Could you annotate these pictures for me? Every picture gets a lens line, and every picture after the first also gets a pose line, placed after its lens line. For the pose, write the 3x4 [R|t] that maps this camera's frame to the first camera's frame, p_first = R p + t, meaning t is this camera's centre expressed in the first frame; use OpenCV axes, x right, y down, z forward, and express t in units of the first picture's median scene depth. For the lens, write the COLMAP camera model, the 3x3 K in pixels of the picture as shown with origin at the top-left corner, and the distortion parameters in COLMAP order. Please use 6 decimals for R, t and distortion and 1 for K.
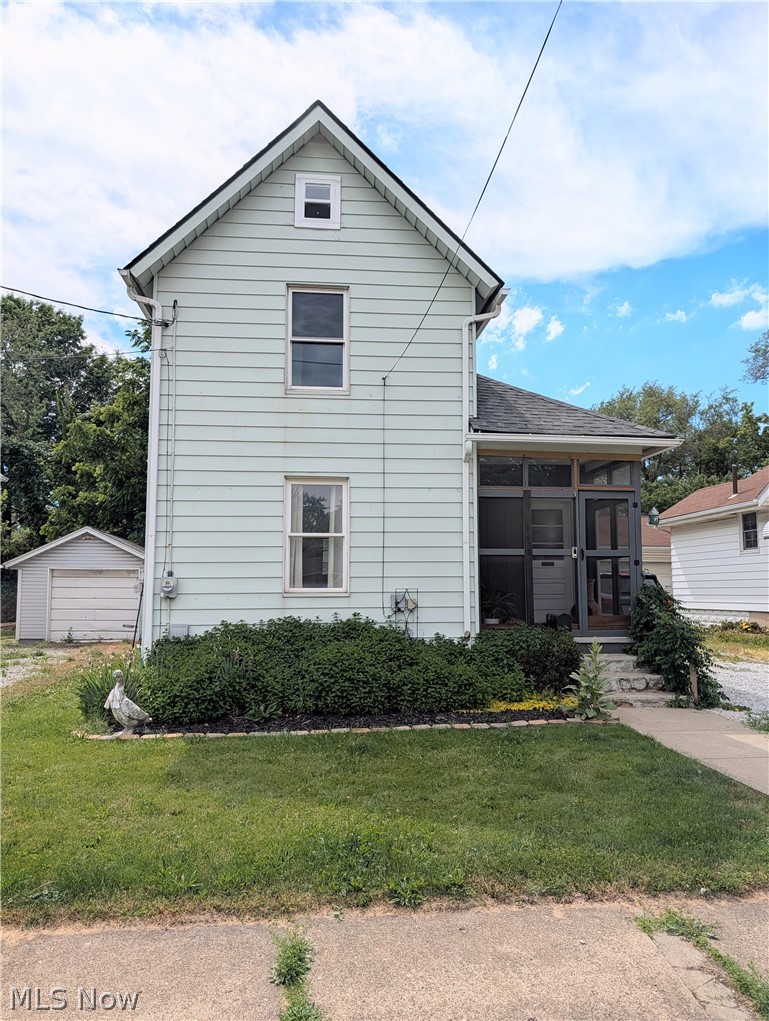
lens RADIAL K [[738.1, 0, 384.5], [0, 738.1, 510.5], [0, 0, 1]] dist [0.004122, -0.001317]
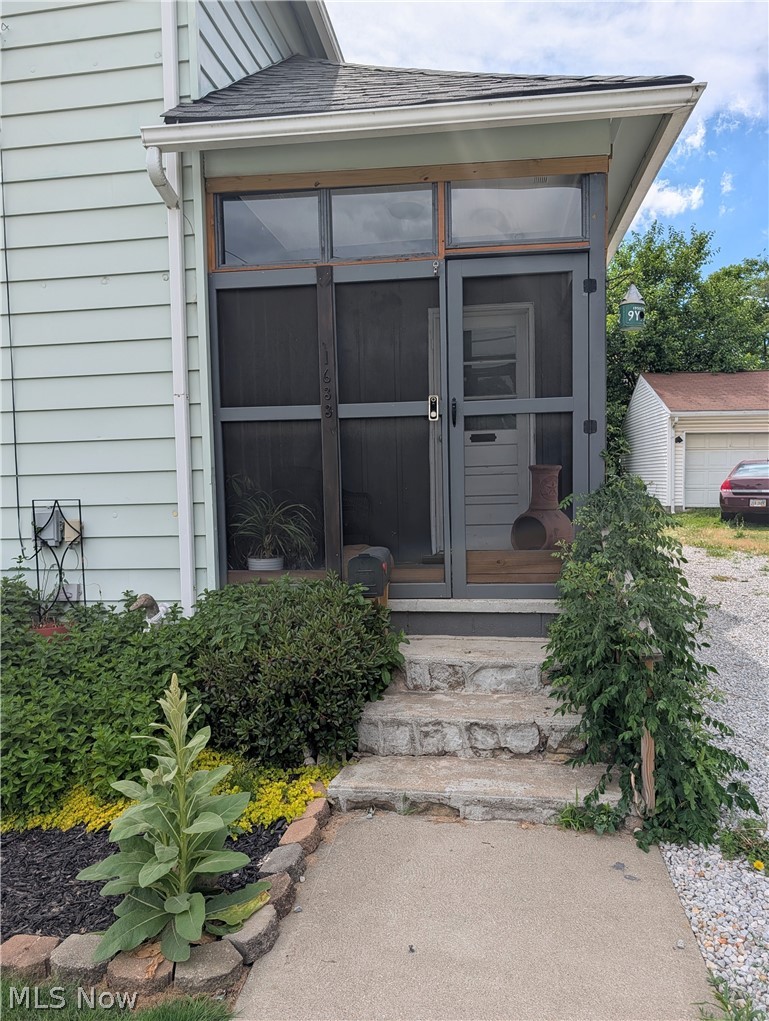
lens RADIAL K [[740.9, 0, 416.4], [0, 740.9, 510.8], [0, 0, 1]] dist [0.033842, 0.000932]
pose [[0.971399, -0.011407, -0.237178, 0.358130], [0.048714, 0.987173, 0.152039, 0.051145], [0.232402, -0.159244, 0.959495, 0.586976]]
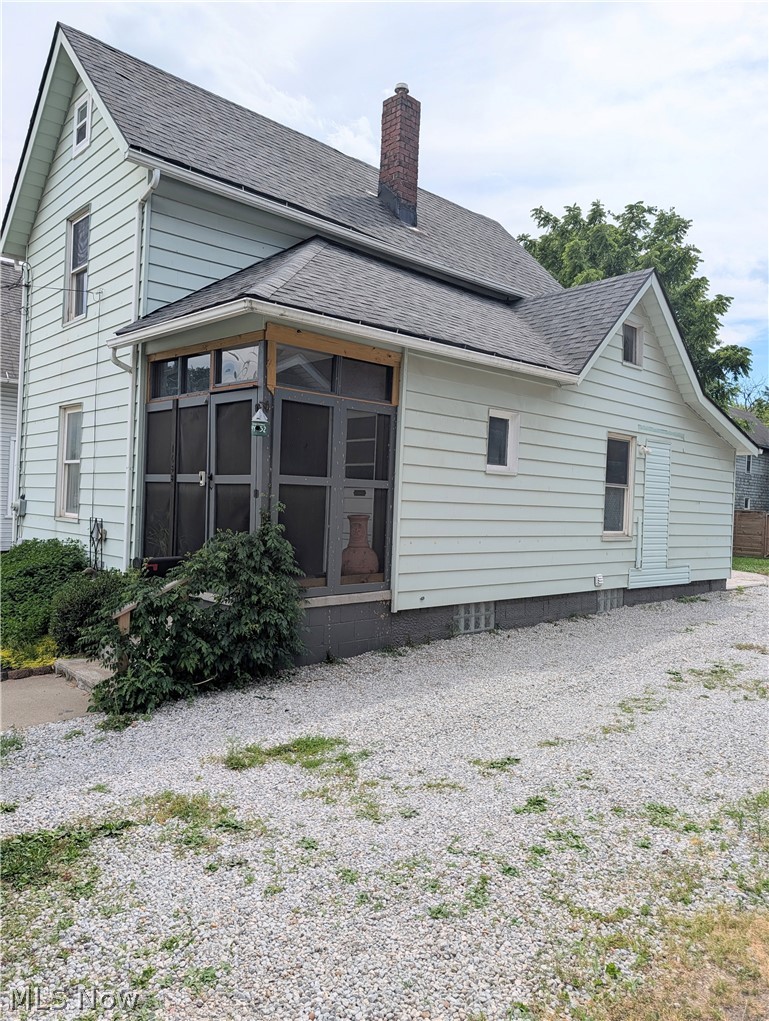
lens RADIAL K [[738.1, 0, 384.5], [0, 738.1, 510.5], [0, 0, 1]] dist [0.004122, -0.001317]
pose [[0.608976, 0.032890, -0.792507, 0.985835], [0.052257, 0.995306, 0.081462, 0.038939], [0.791466, -0.091022, 0.604398, 0.708152]]
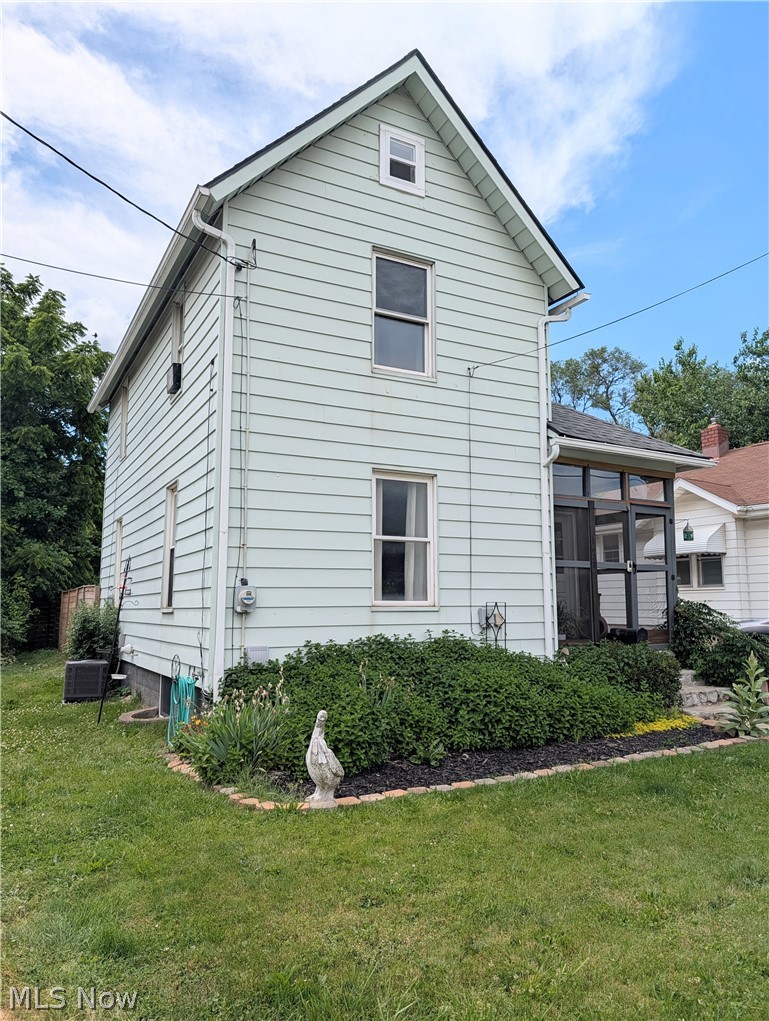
lens RADIAL K [[730.7, 0, 386.3], [0, 730.7, 501.1], [0, 0, 1]] dist [0.004394, 0.001976]
pose [[0.924057, 0.055133, 0.378257, -0.431330], [-0.041327, 0.998153, -0.044526, 0.027645], [-0.380013, 0.025512, 0.924629, 0.217634]]
